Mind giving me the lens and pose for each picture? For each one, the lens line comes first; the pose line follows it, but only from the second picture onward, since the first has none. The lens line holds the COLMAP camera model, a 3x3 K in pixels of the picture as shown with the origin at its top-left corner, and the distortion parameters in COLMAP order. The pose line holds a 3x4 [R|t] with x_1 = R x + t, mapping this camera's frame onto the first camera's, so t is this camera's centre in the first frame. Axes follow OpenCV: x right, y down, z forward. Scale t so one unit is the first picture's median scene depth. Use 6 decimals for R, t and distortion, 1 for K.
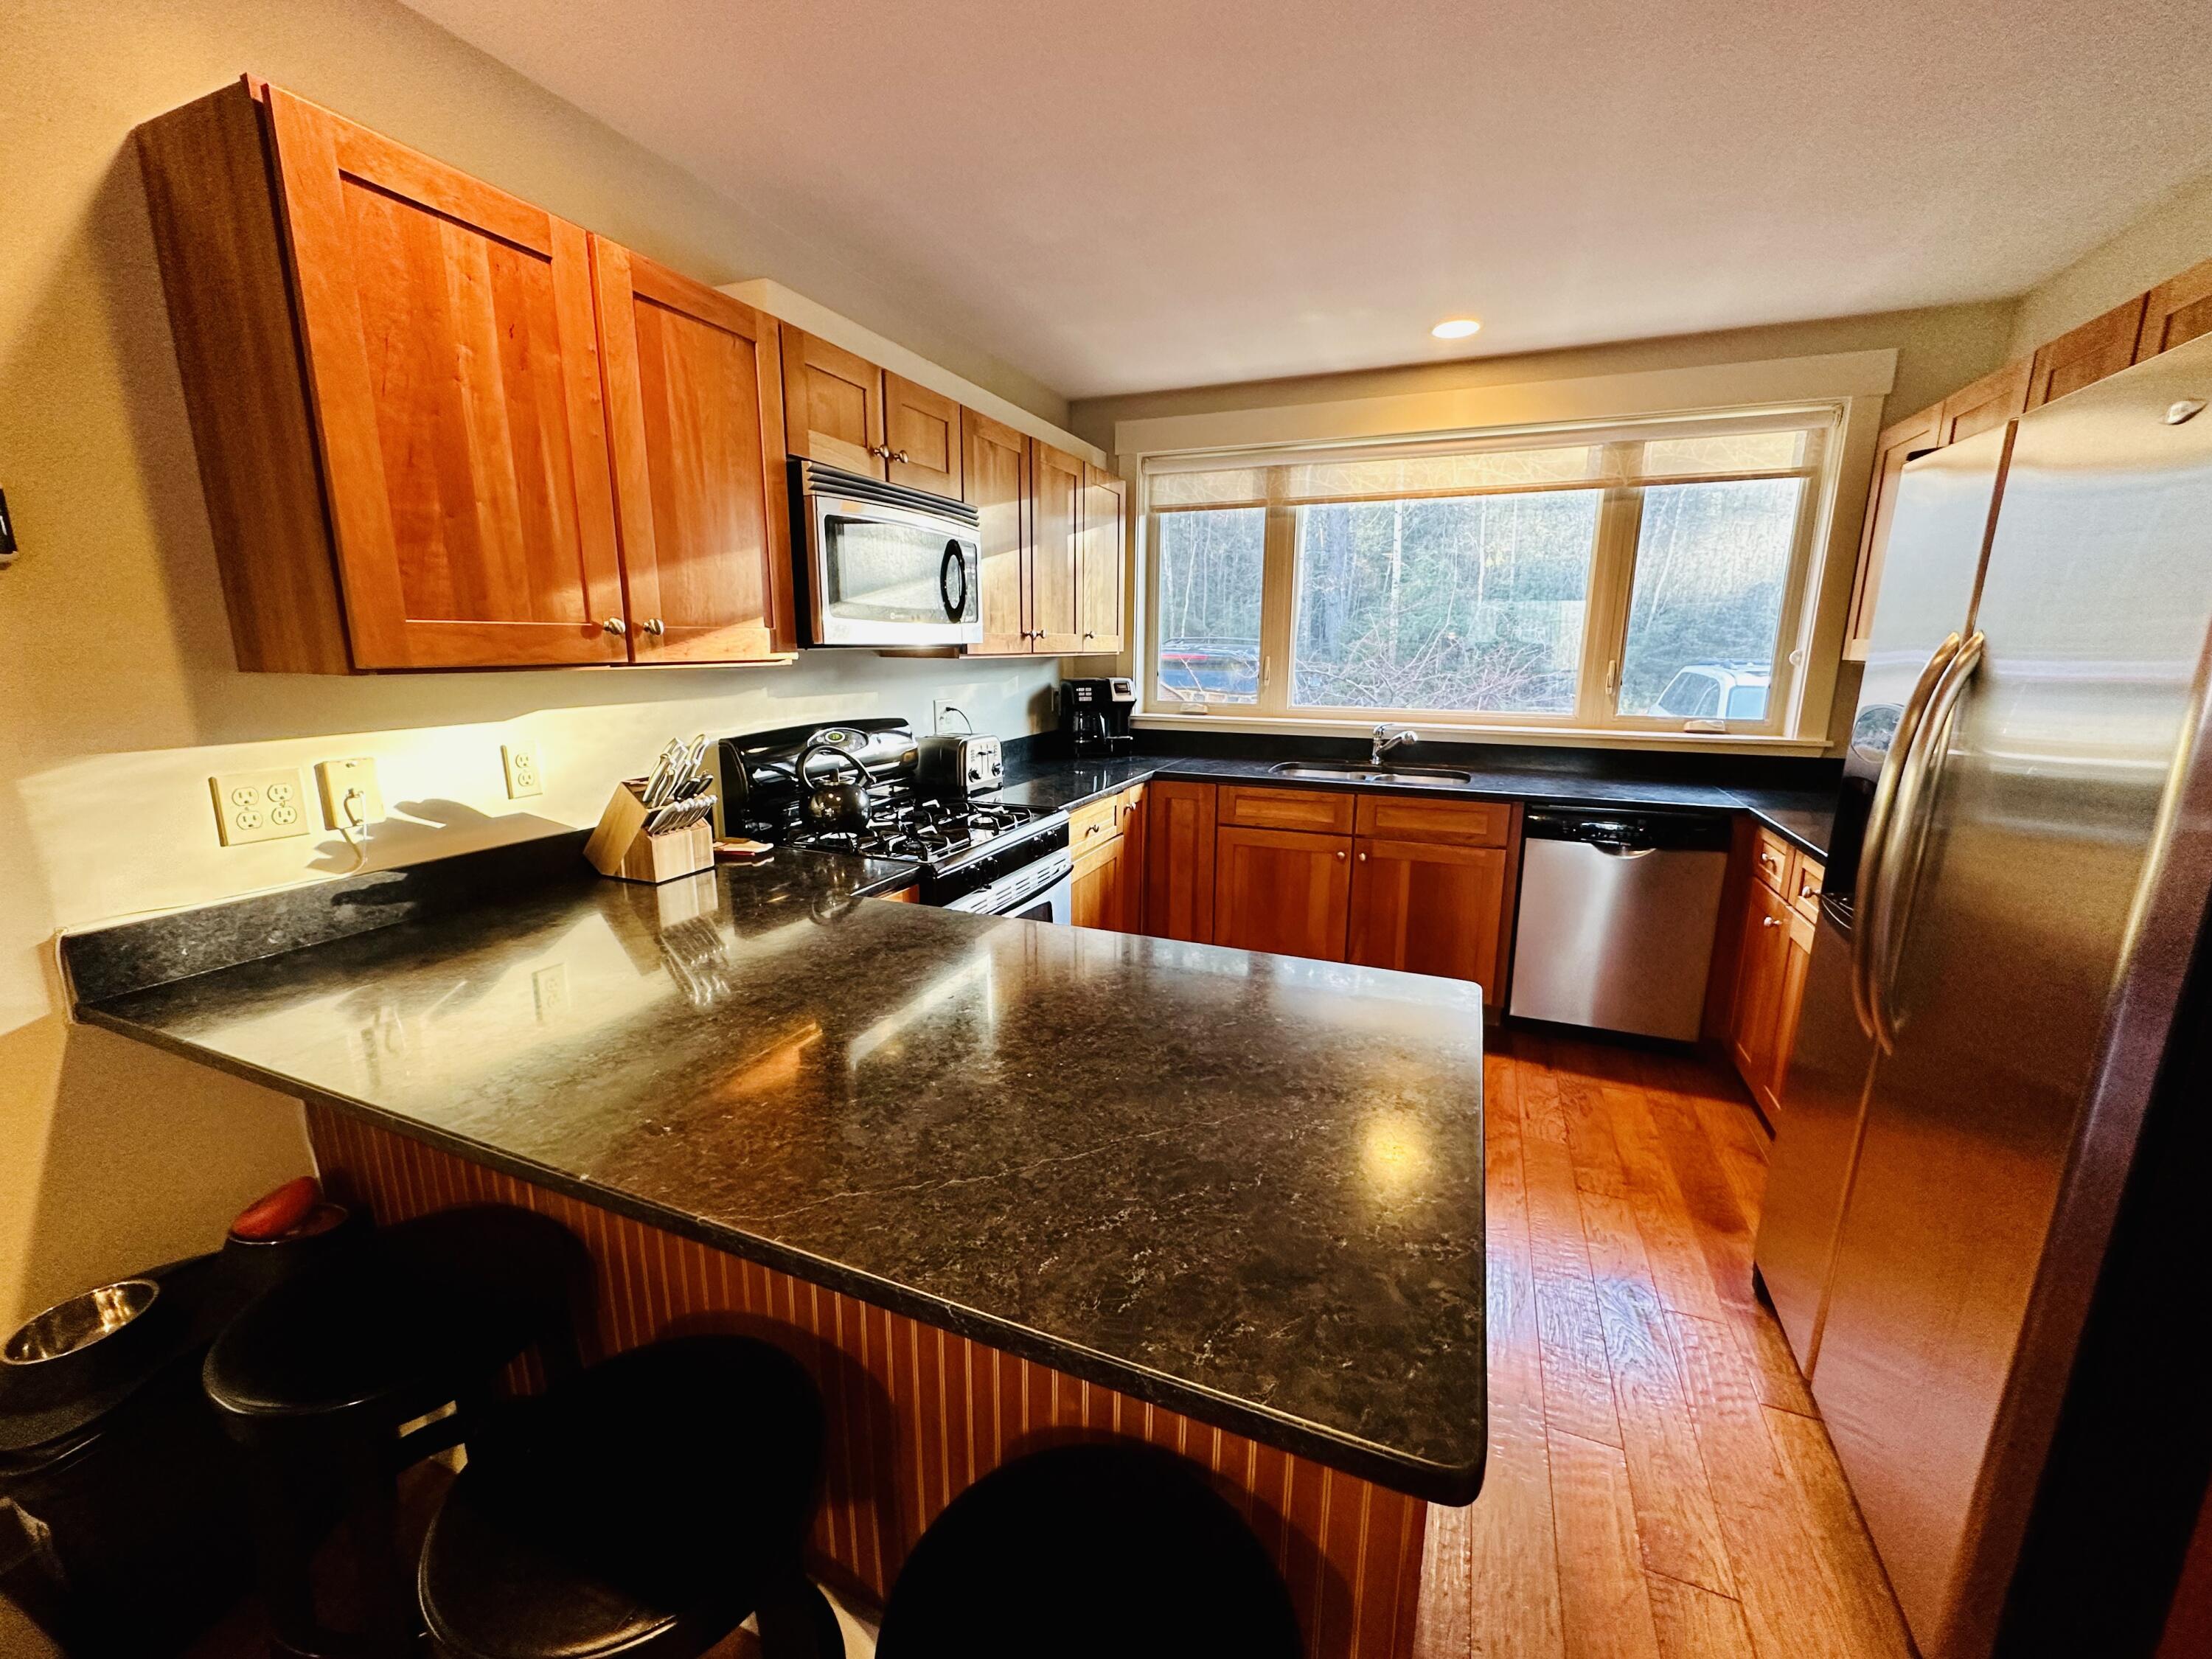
lens RADIAL K [[882.6, 0, 1104.9], [0, 882.6, 831.2], [0, 0, 1]] dist [-0.001732, 0.000246]
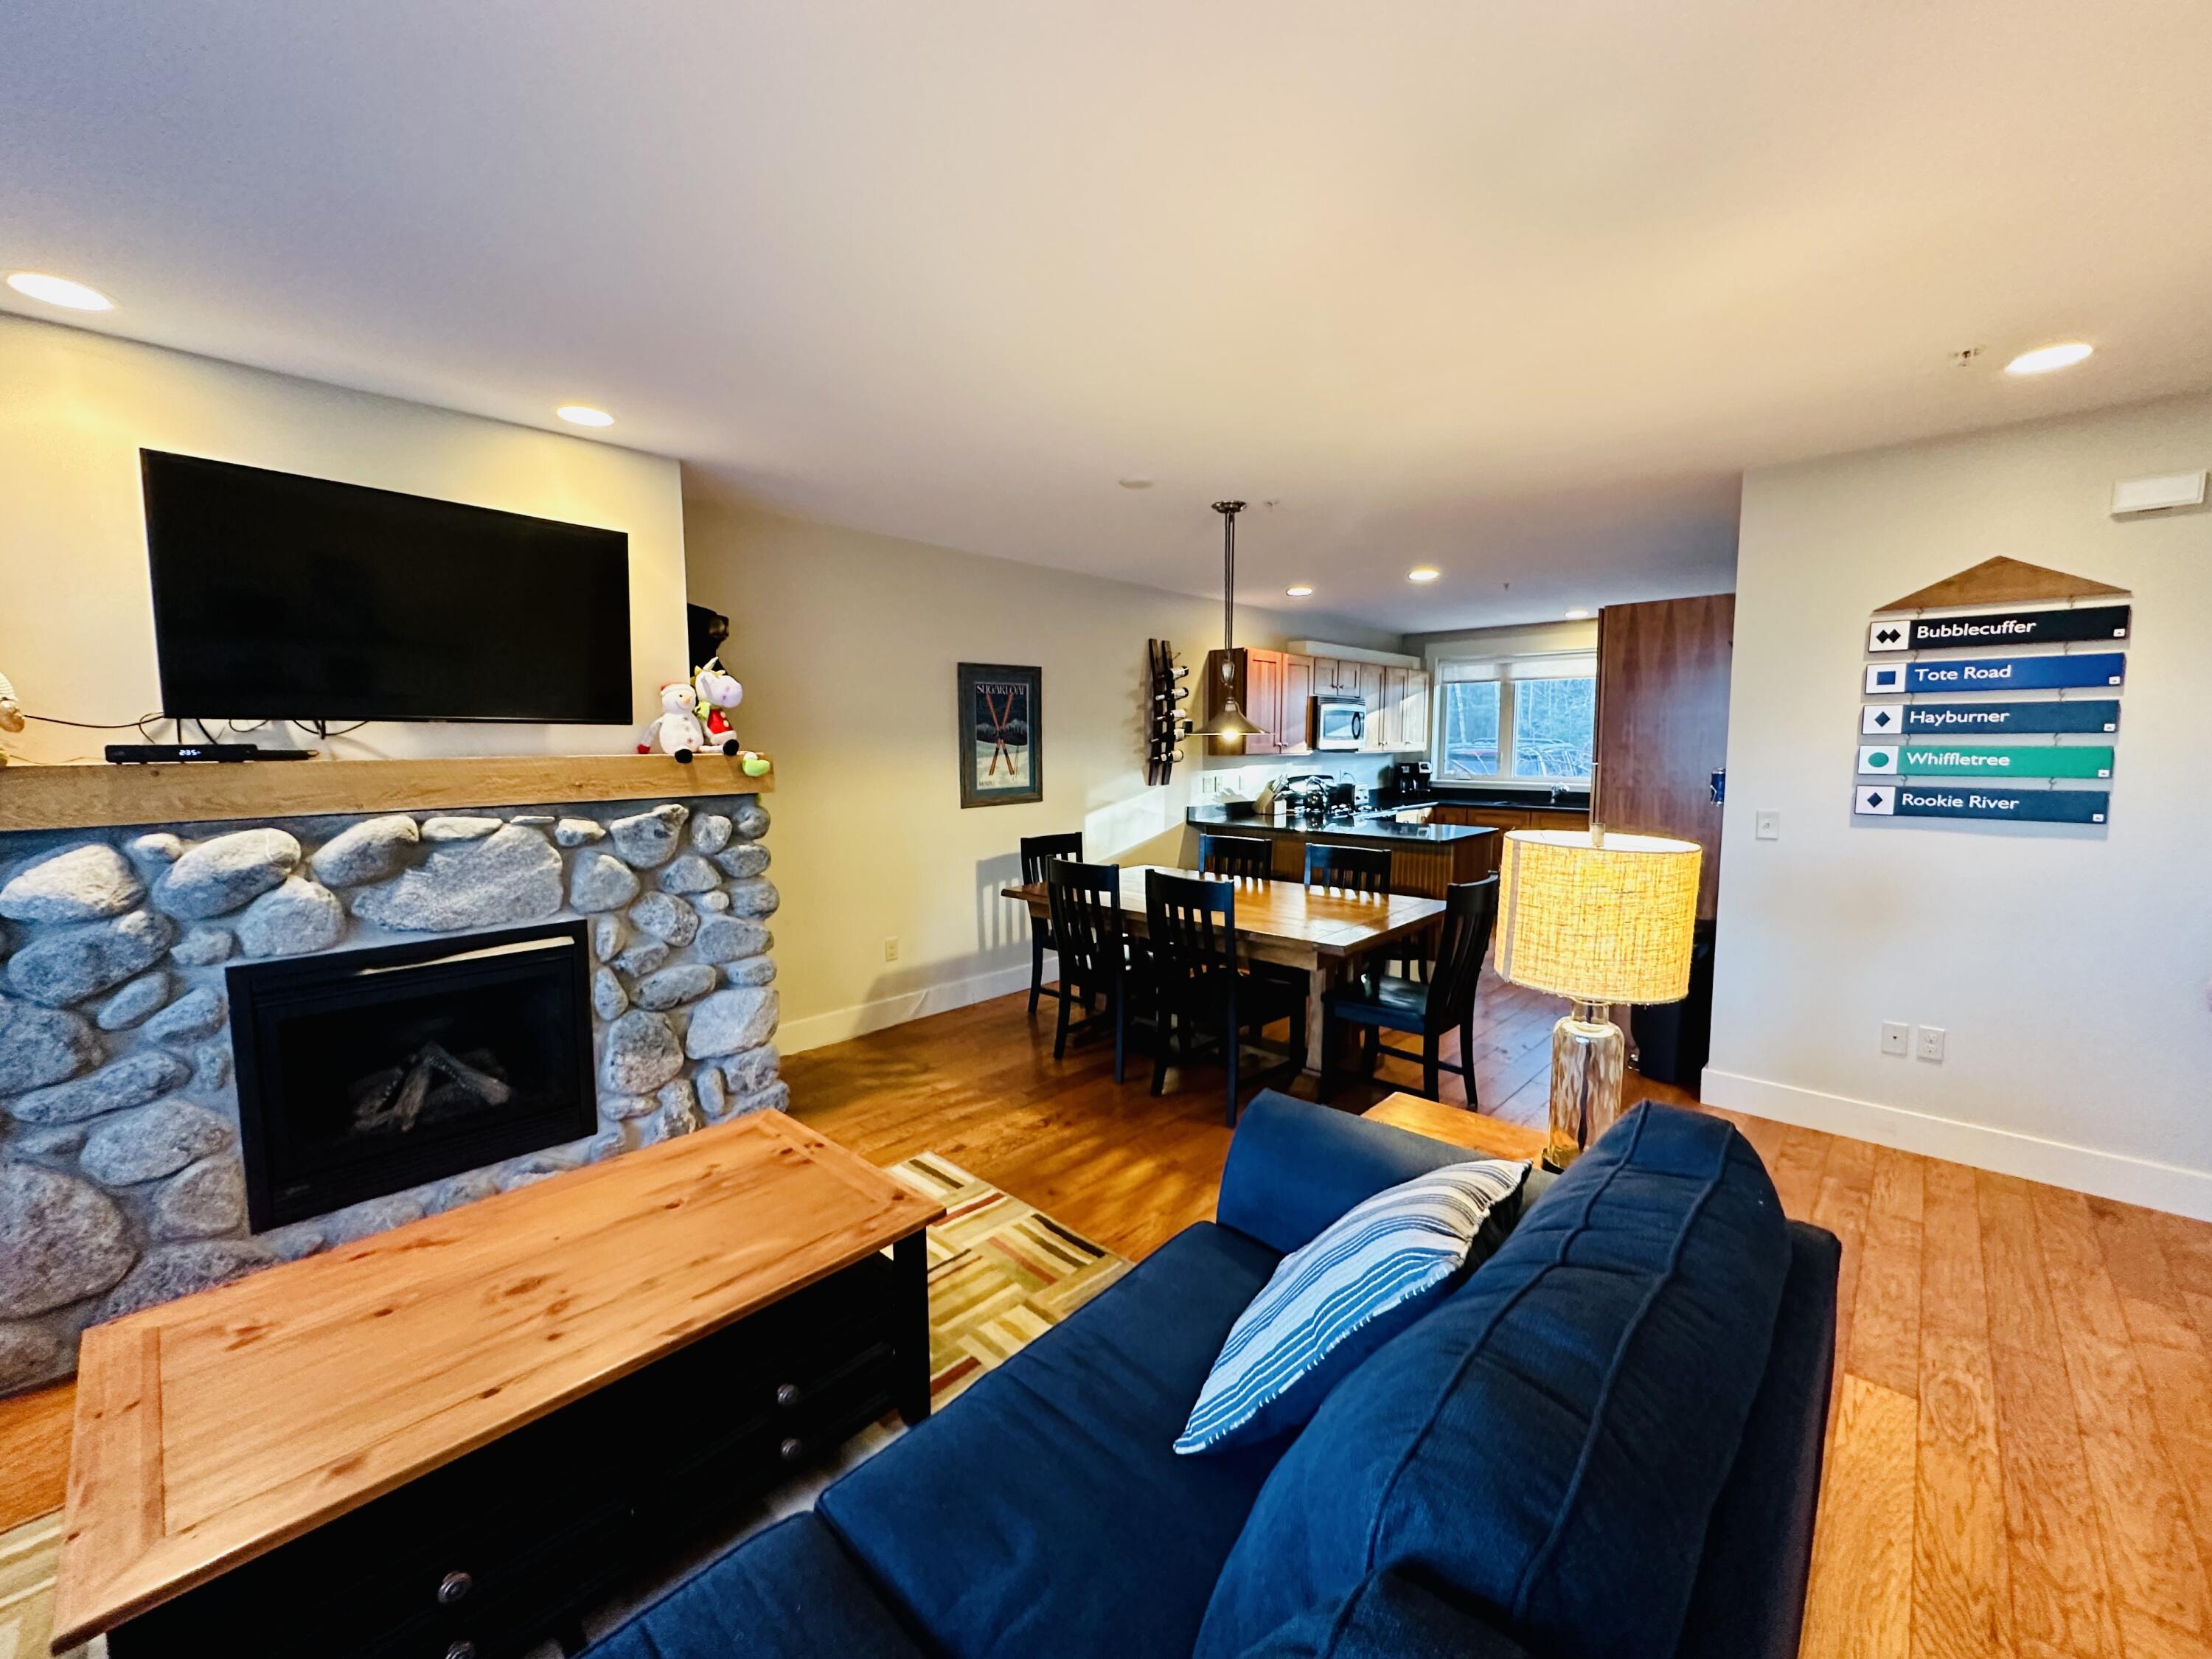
lens RADIAL K [[882.6, 0, 1102.8], [0, 882.6, 827.1], [0, 0, 1]] dist [-0.001732, 0.000246]
pose [[0.935183, 0.027692, -0.353079, 0.056606], [-0.067265, 0.992680, -0.100307, 0.289201], [0.347717, 0.117555, 0.930201, -1.437318]]
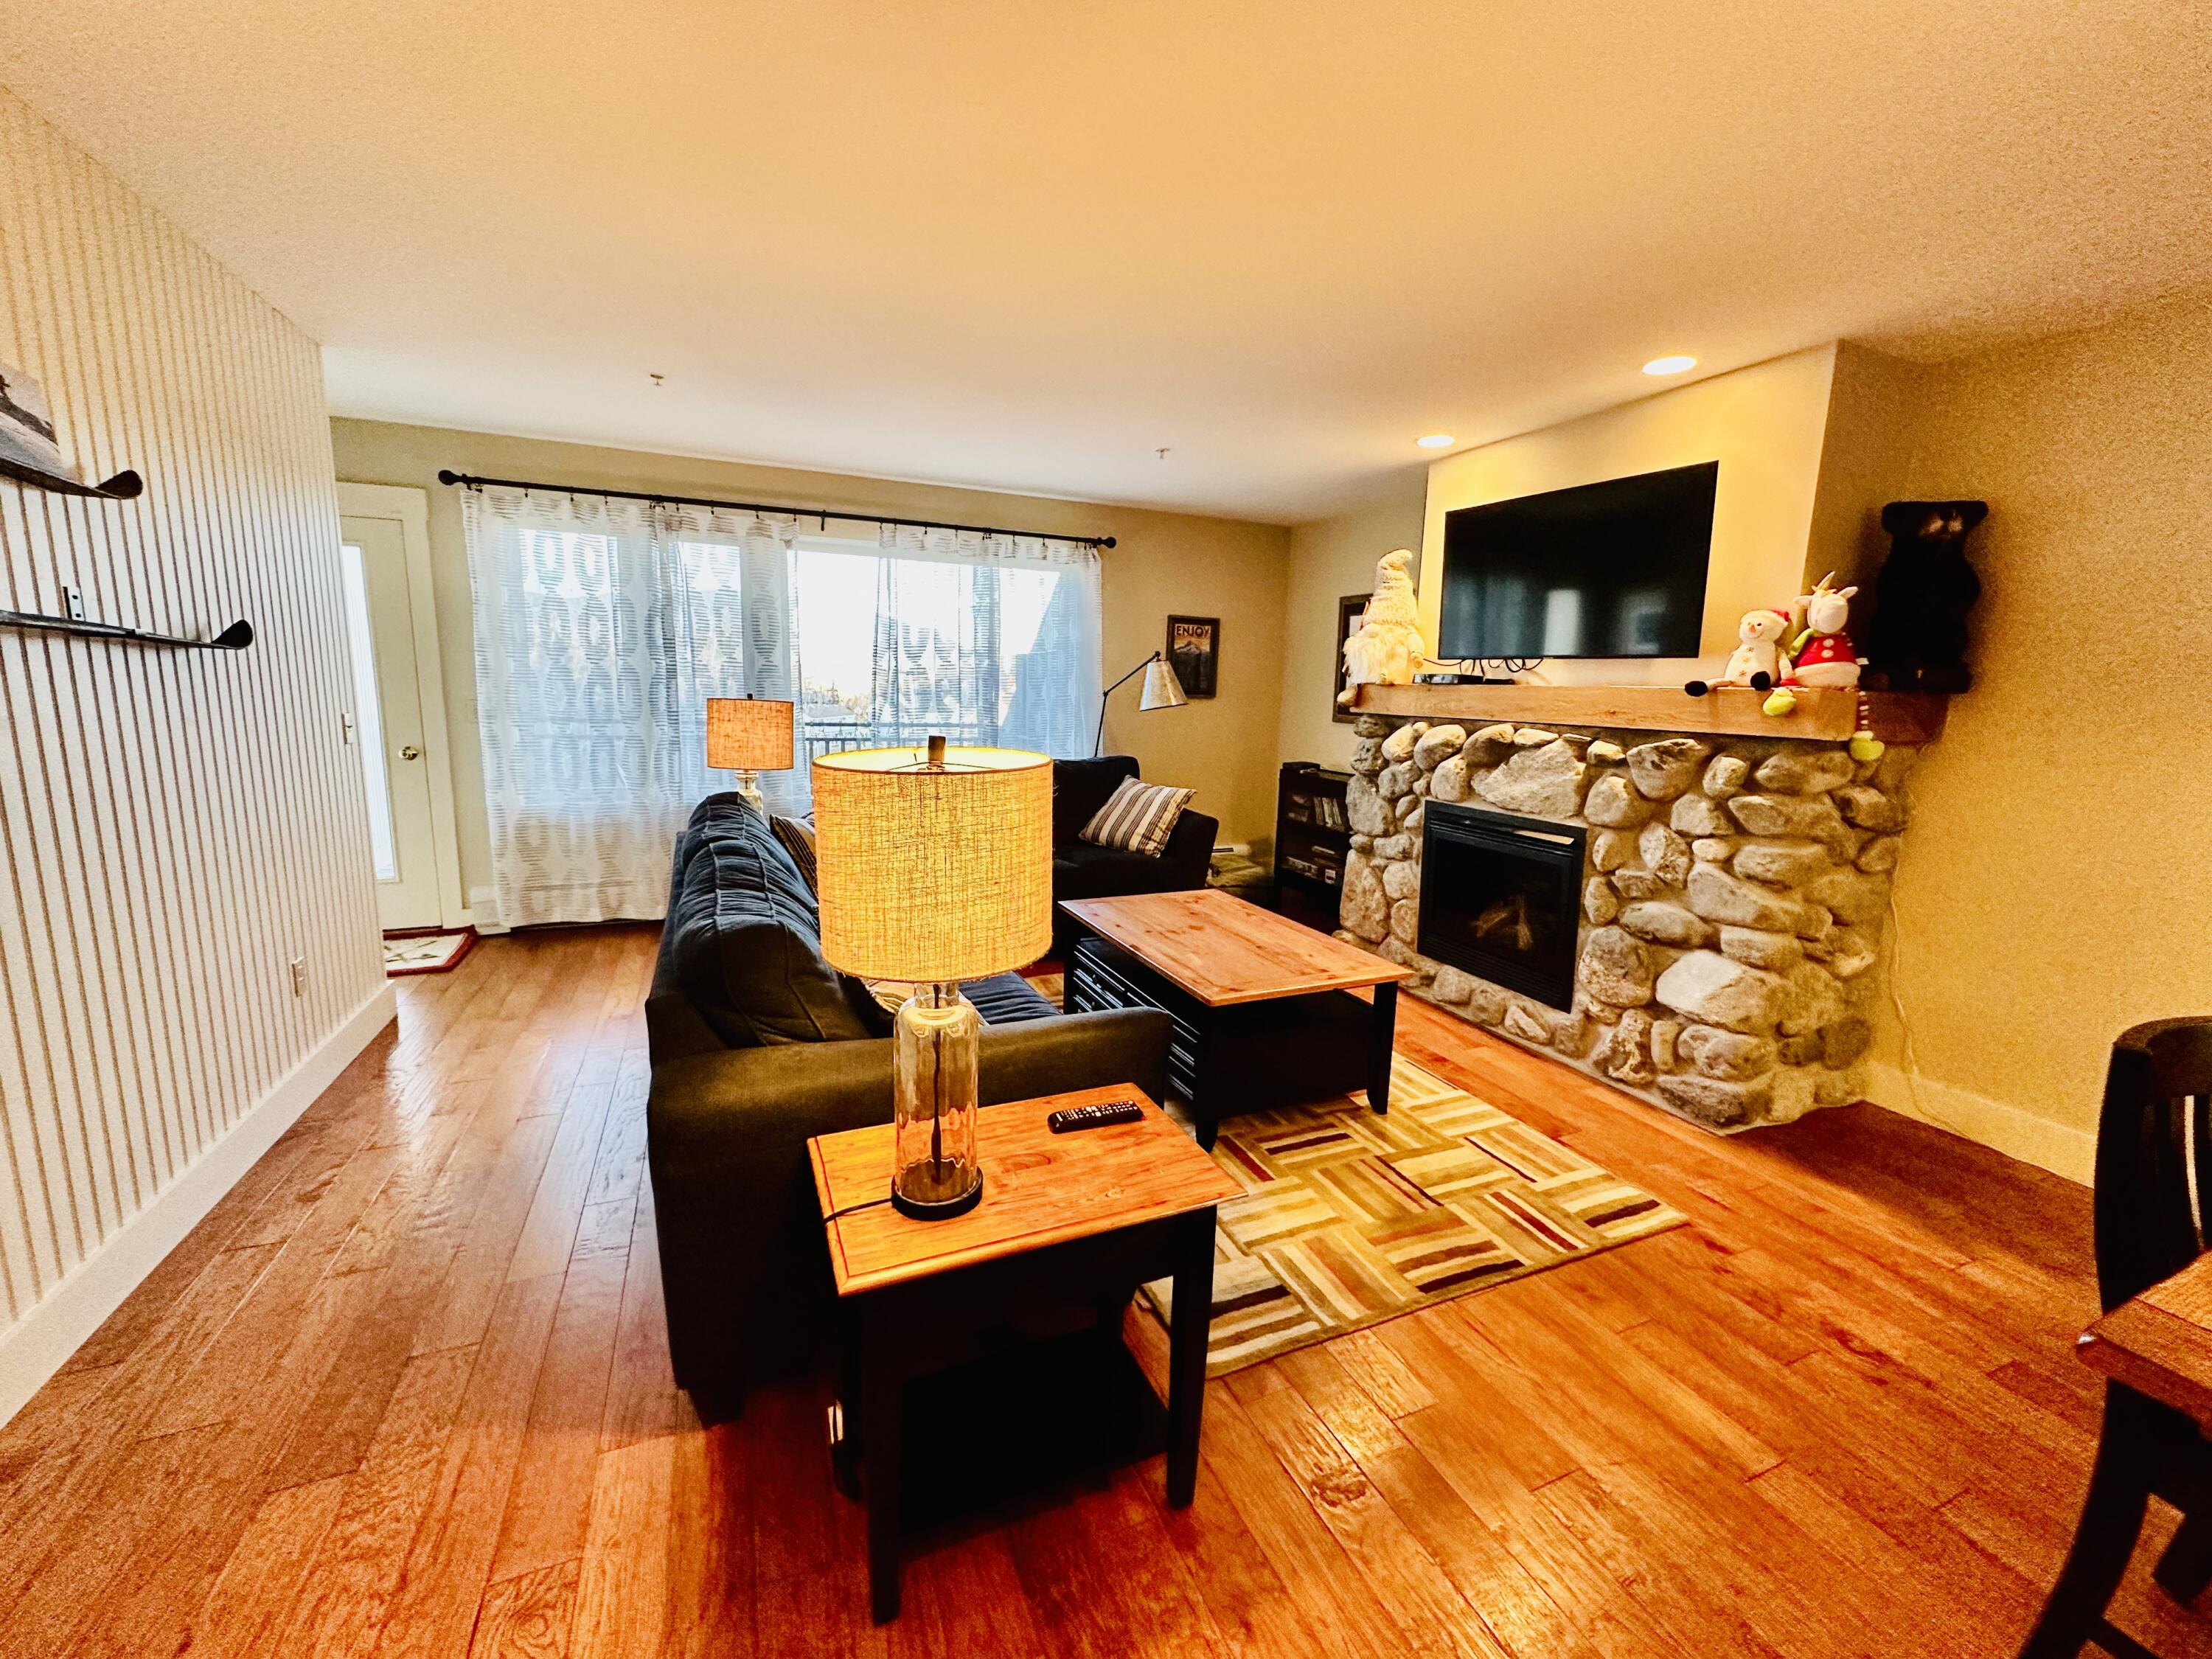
lens RADIAL K [[882.6, 0, 1108.2], [0, 882.6, 832.5], [0, 0, 1]] dist [-0.001732, 0.000246]
pose [[-0.695281, 0.096650, -0.712210, 0.361412], [-0.179443, 0.936195, 0.302223, 0.129577], [0.695978, 0.337931, -0.633575, -0.562843]]
